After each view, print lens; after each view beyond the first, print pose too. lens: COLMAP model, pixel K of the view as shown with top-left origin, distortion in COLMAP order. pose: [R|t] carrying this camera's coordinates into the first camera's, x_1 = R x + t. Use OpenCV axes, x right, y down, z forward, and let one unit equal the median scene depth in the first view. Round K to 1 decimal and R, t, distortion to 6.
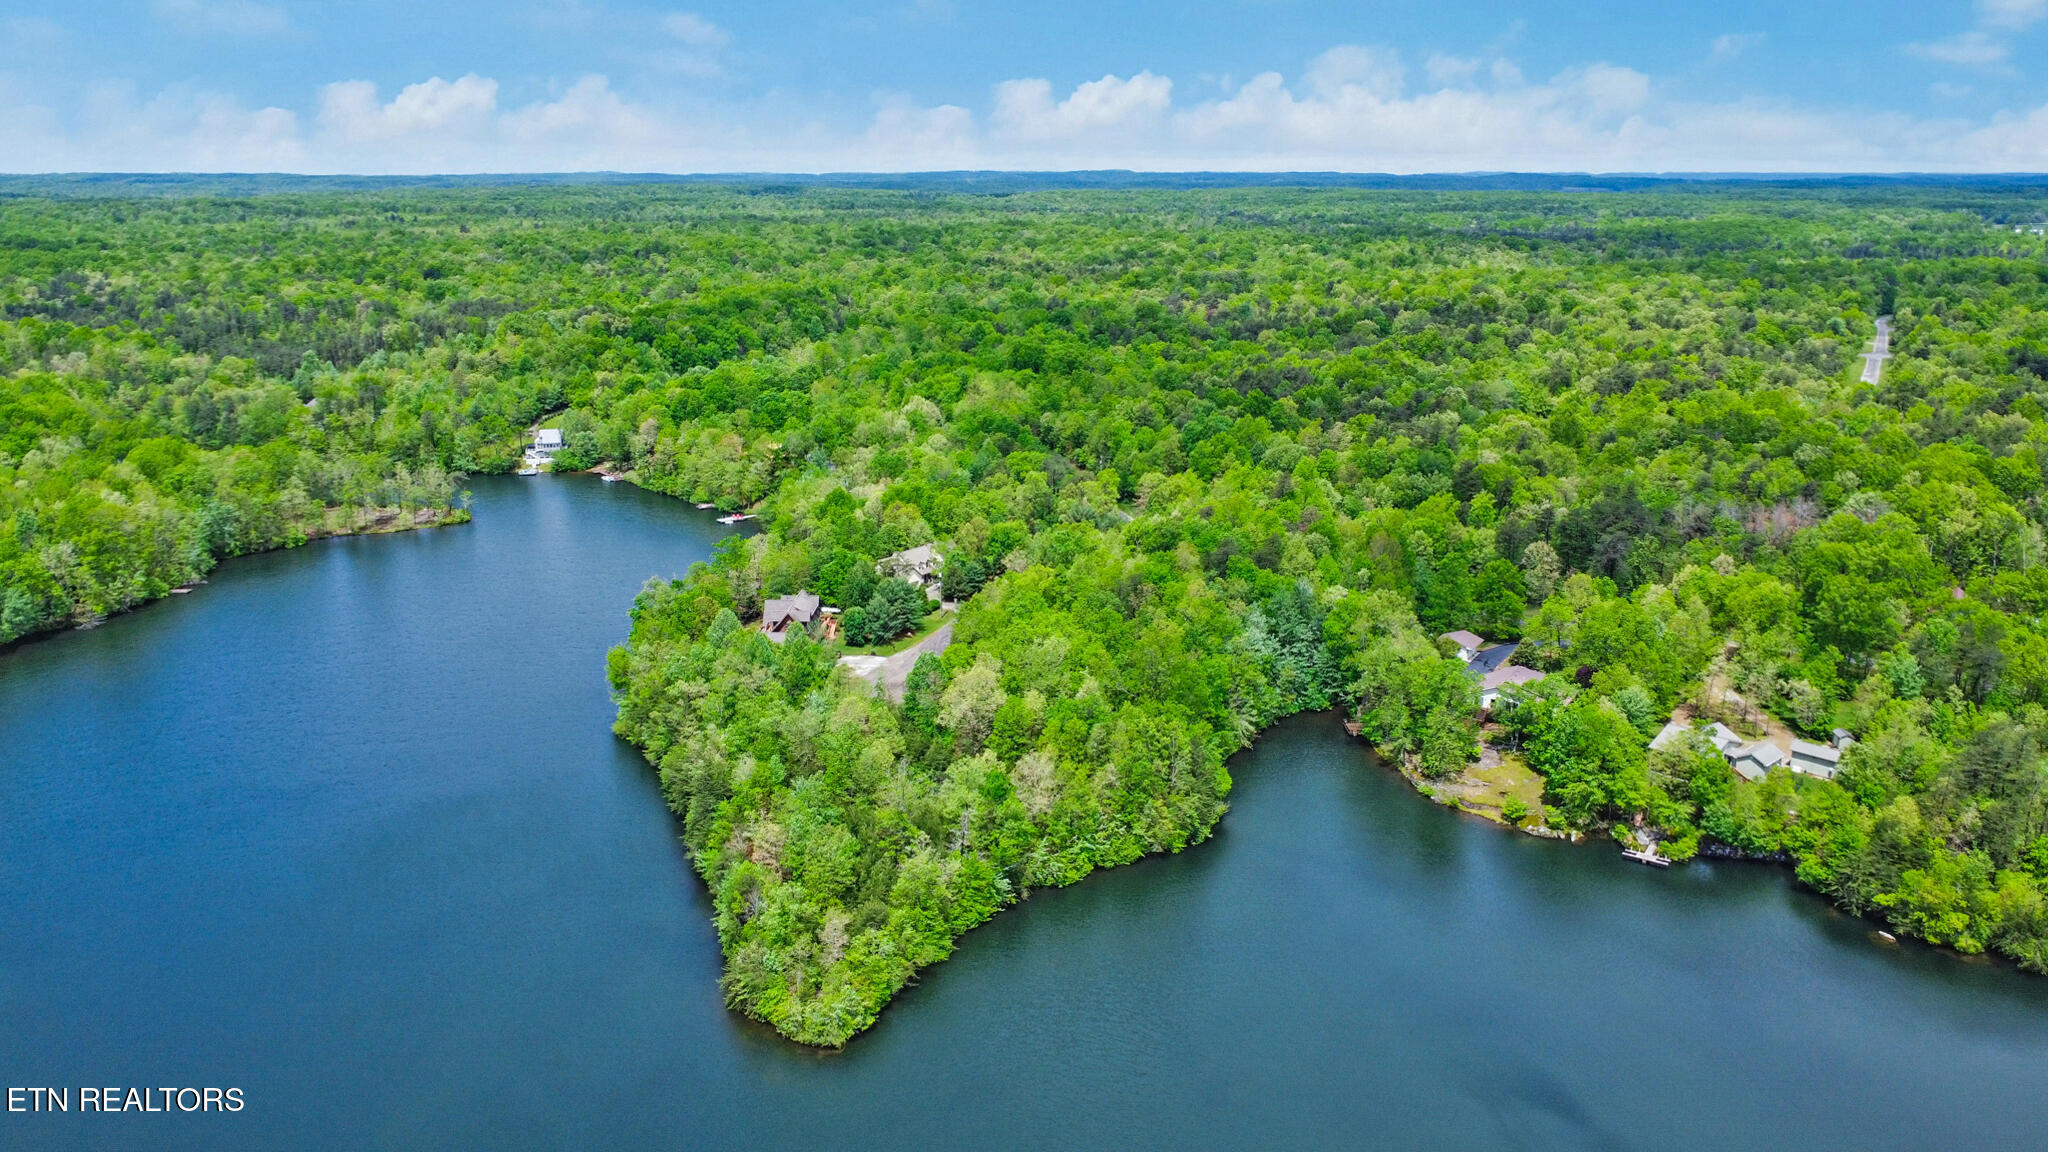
lens RADIAL K [[1587.2, 0, 1030.7], [0, 1587.2, 571.4], [0, 0, 1]] dist [-0.005207, 0.008990]
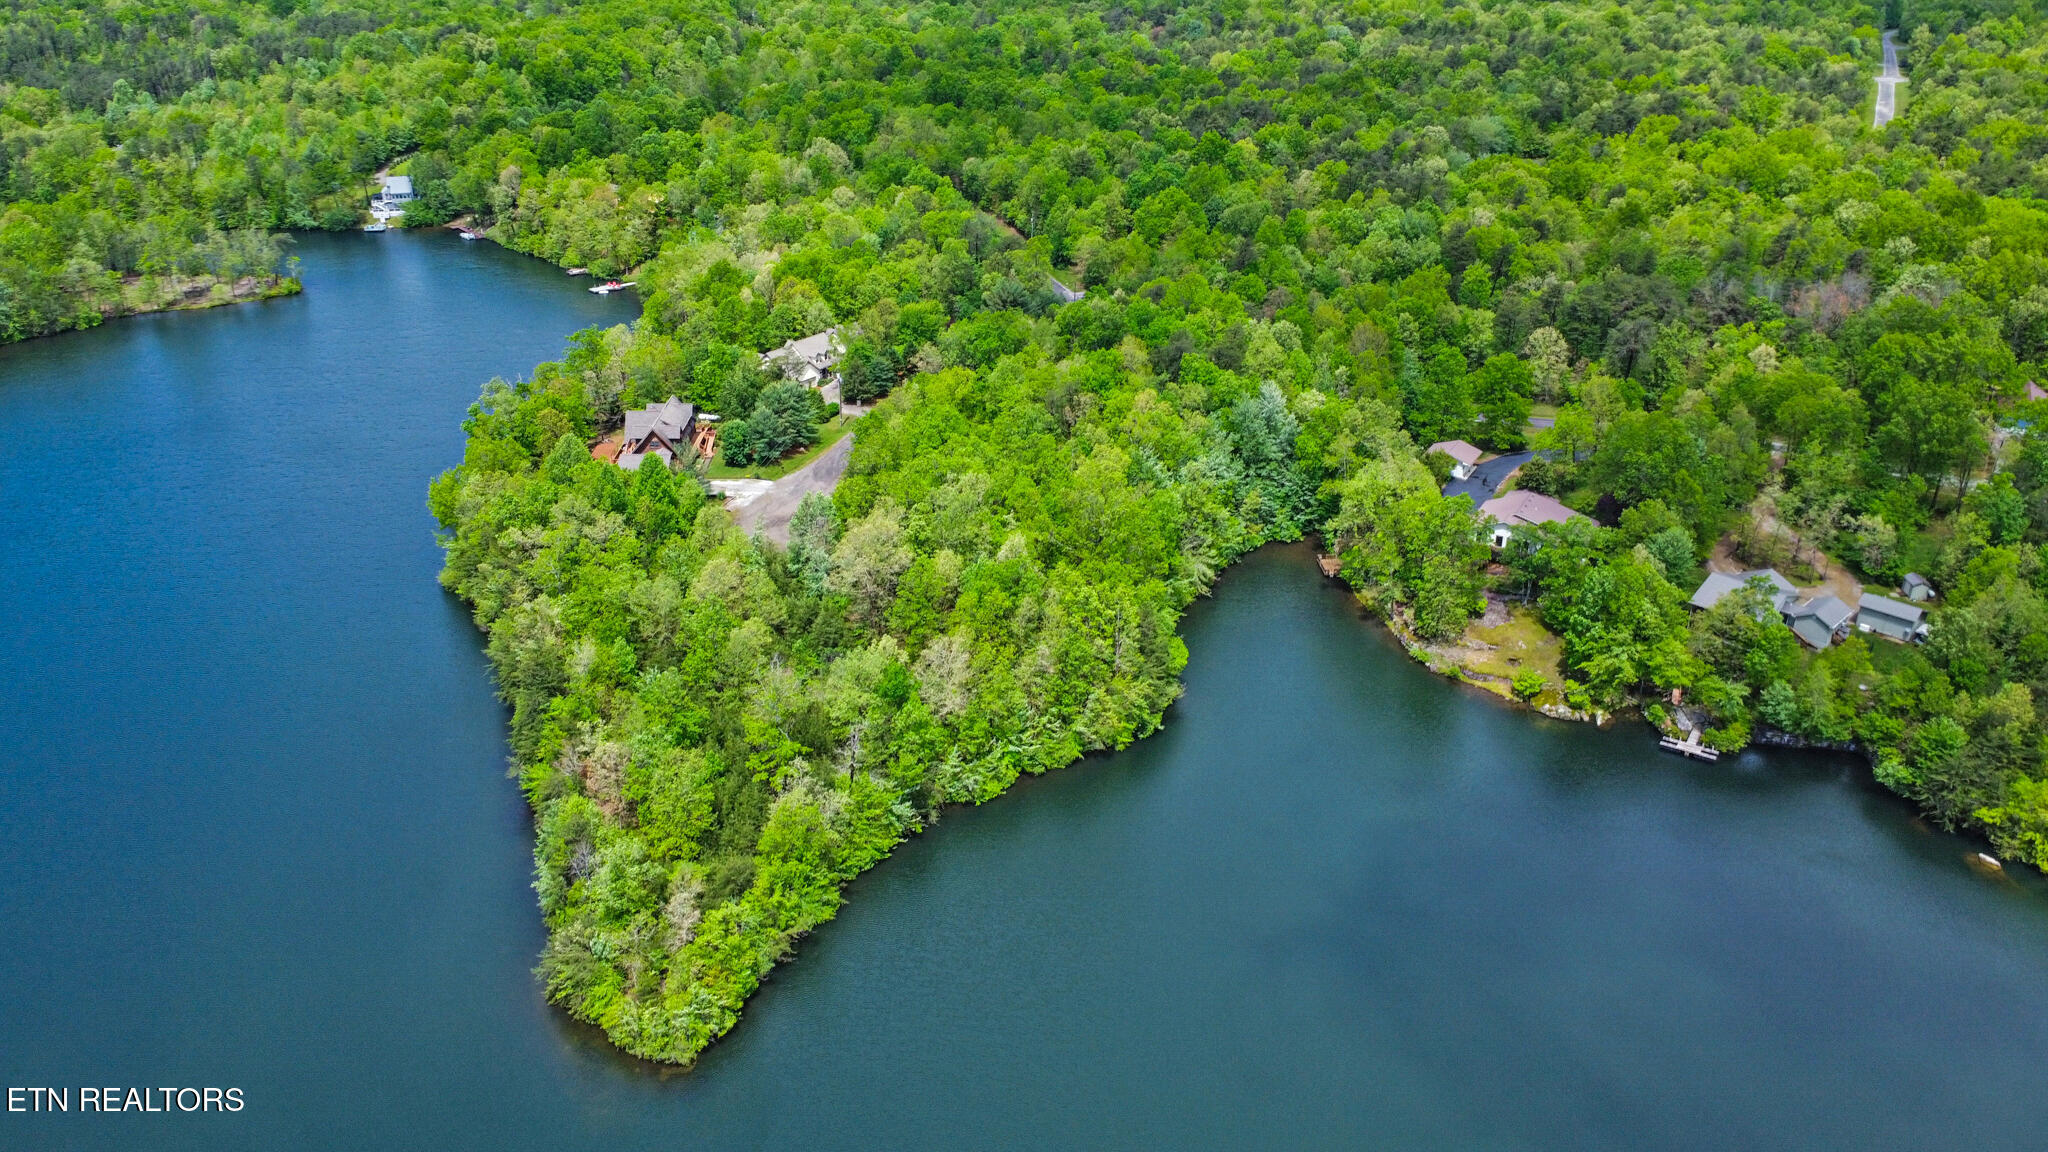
lens RADIAL K [[1587.2, 0, 1010.8], [0, 1587.2, 577.0], [0, 0, 1]] dist [-0.005207, 0.008990]
pose [[0.999602, -0.009689, 0.026488, 0.010402], [0.004882, 0.984408, 0.175834, -0.038828], [-0.027779, -0.175634, 0.984063, 0.152737]]
